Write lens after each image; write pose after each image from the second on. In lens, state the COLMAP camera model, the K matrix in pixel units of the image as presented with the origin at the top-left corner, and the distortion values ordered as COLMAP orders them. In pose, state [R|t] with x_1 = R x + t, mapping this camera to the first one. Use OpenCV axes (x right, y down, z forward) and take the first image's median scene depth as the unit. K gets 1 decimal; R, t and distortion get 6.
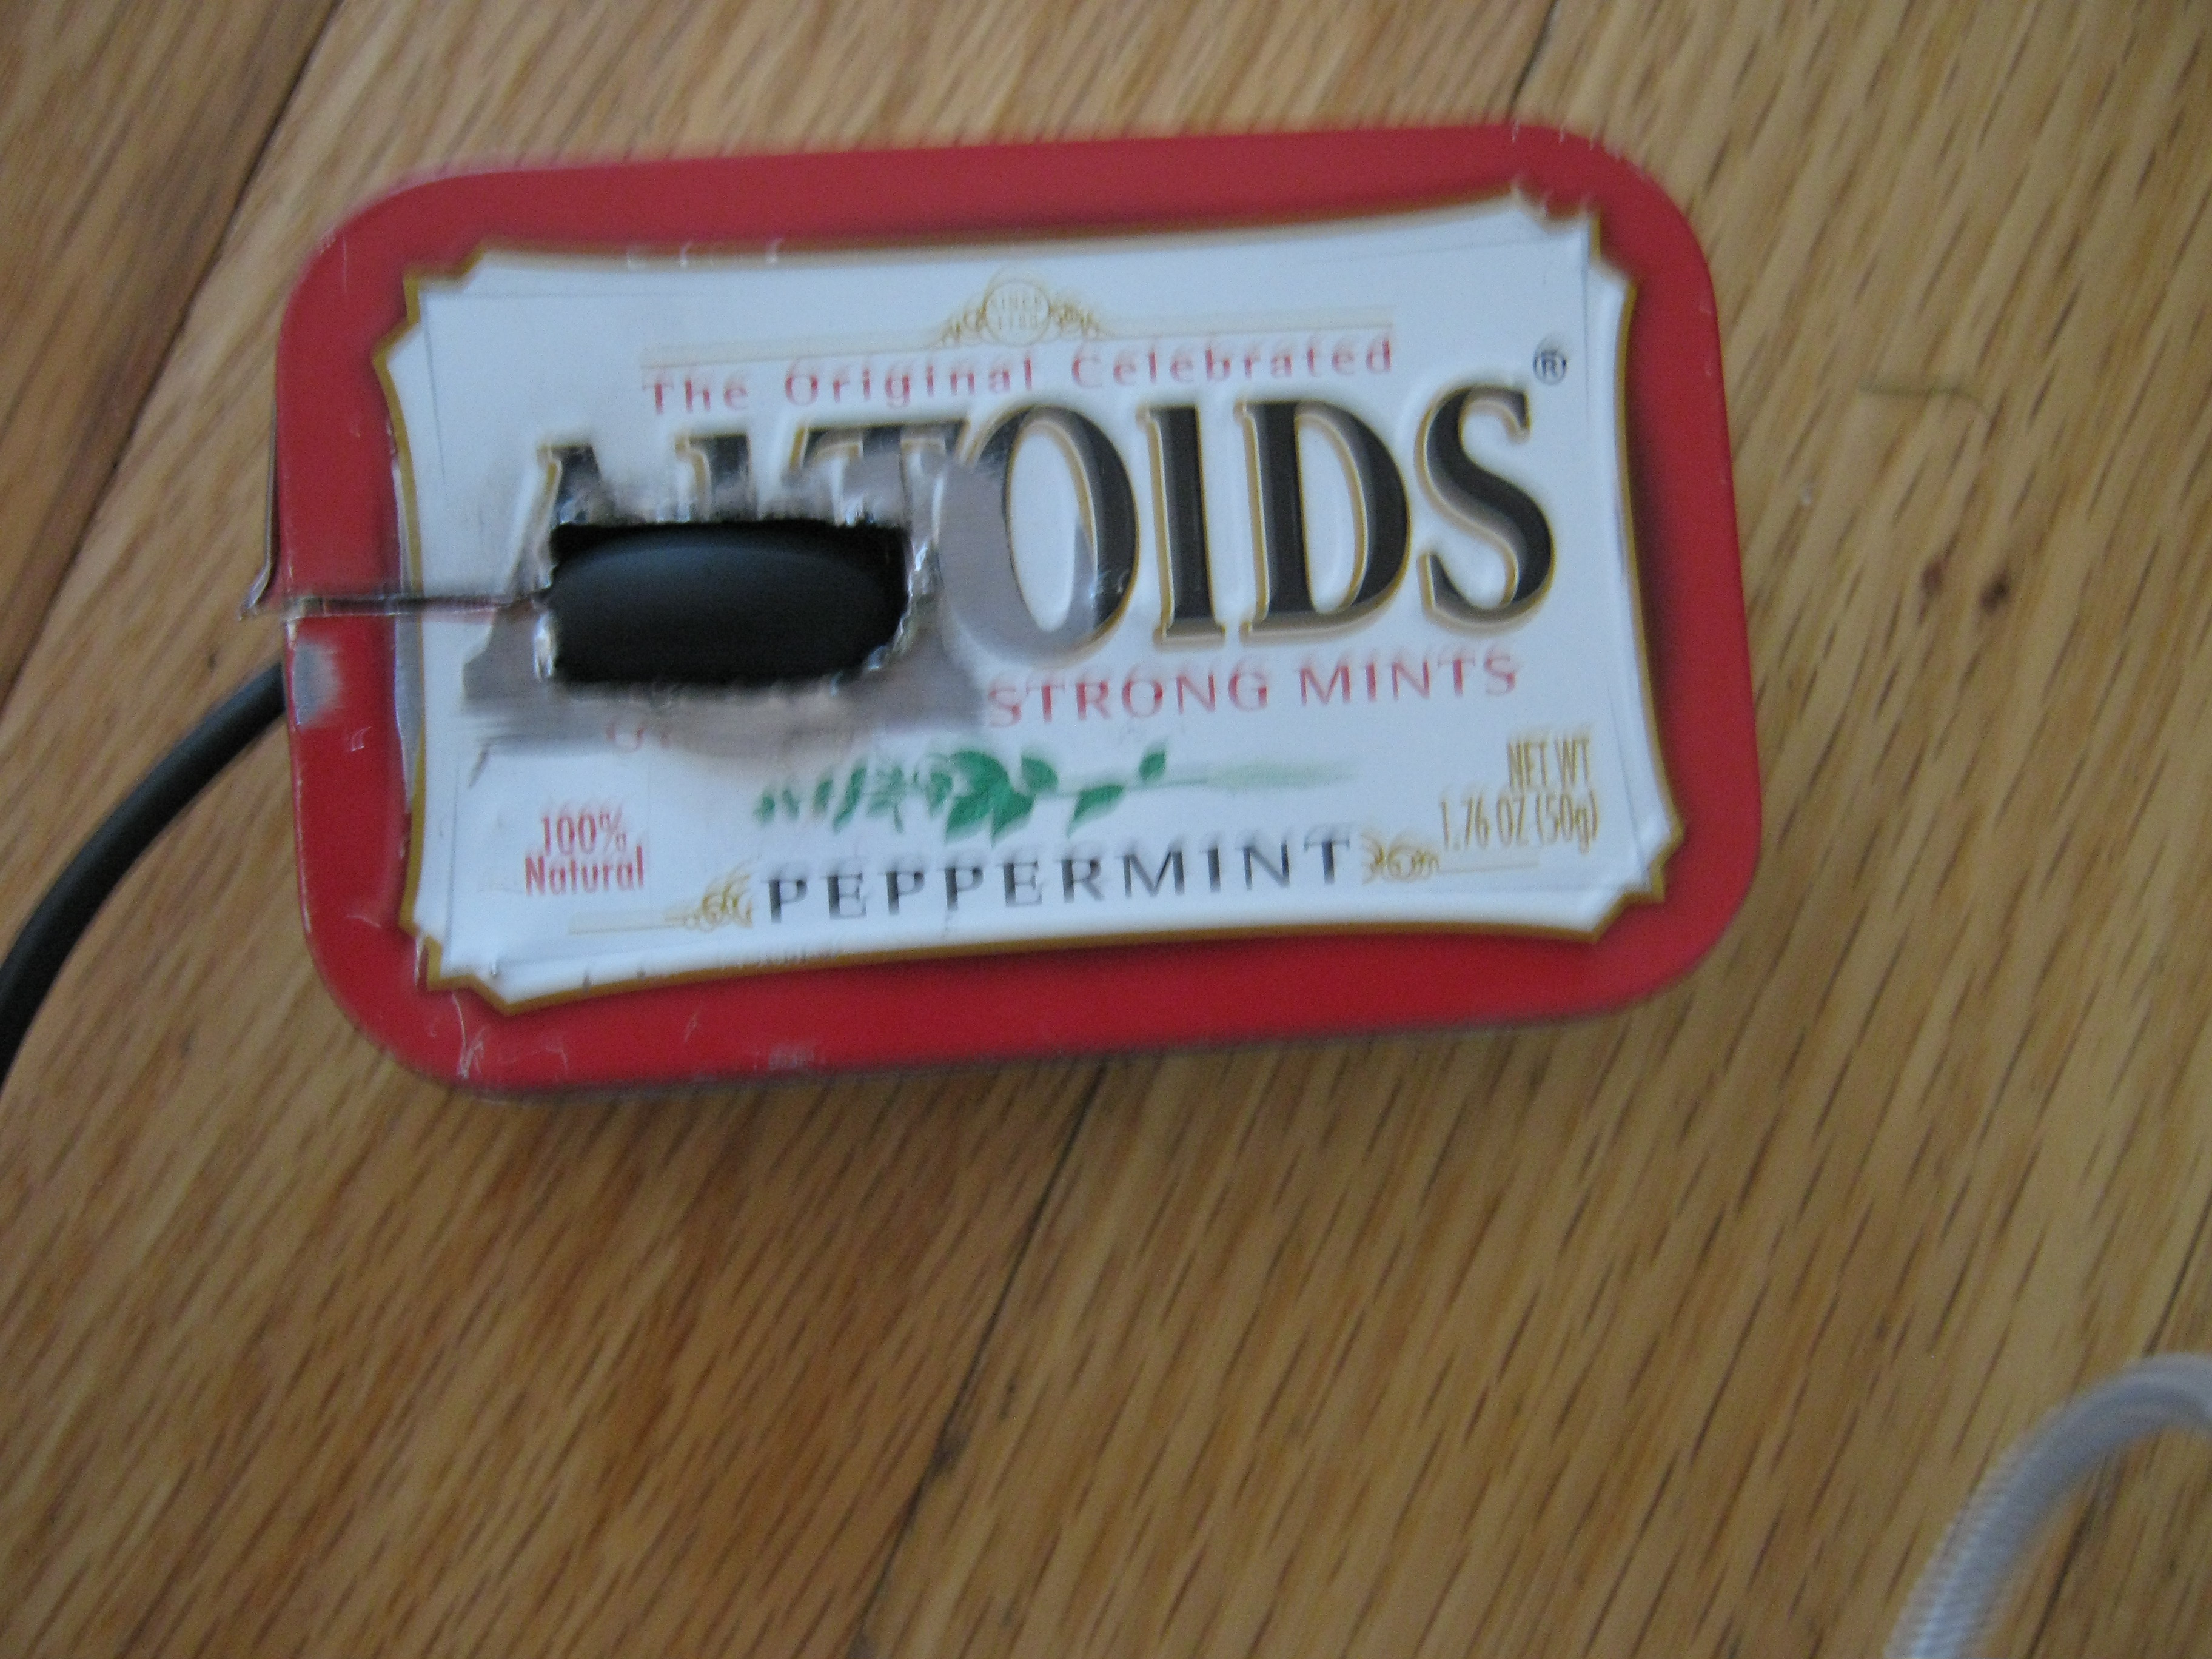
lens RADIAL K [[2375.0, 0, 1103.8], [0, 2375.0, 830.5], [0, 0, 1]] dist [-0.083371, 0.000000]
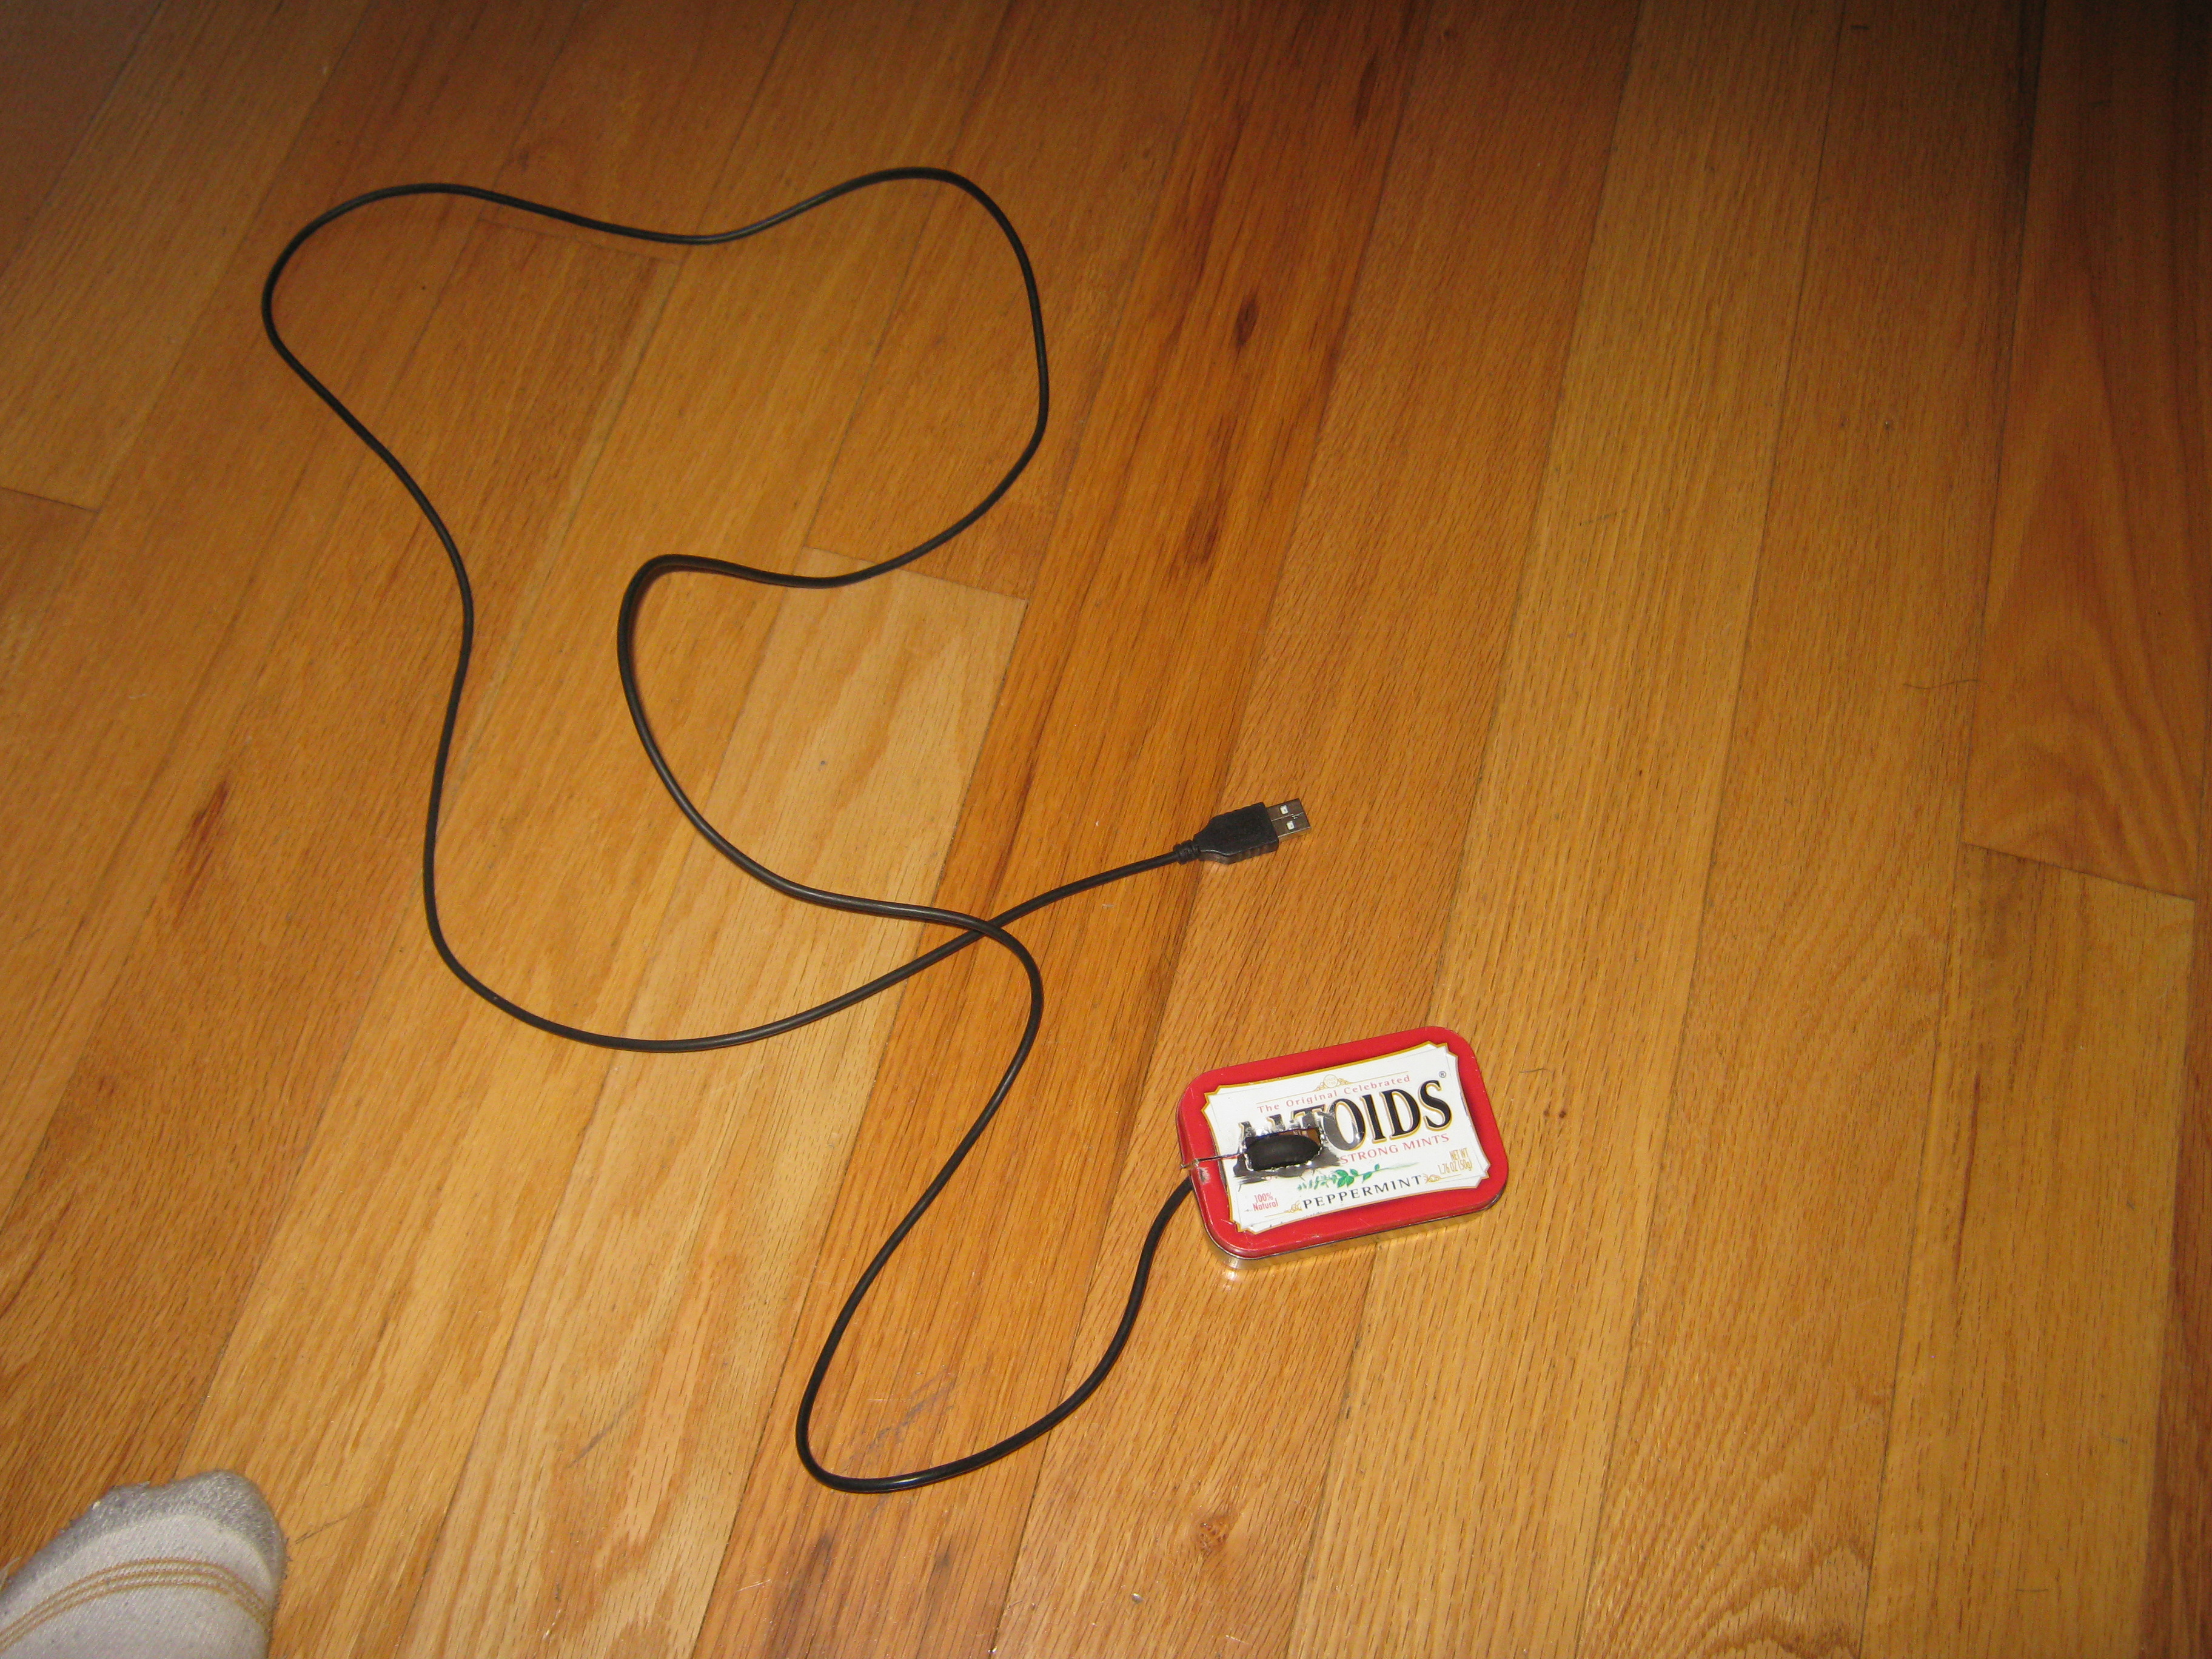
lens RADIAL K [[2375.0, 0, 1106.2], [0, 2375.0, 828.8], [0, 0, 1]] dist [-0.083371, 0.000000]
pose [[0.987524, -0.155354, 0.025734, -0.532248], [0.152924, 0.907131, -0.392081, 1.134456], [0.037568, 0.391125, 0.919571, -3.653446]]
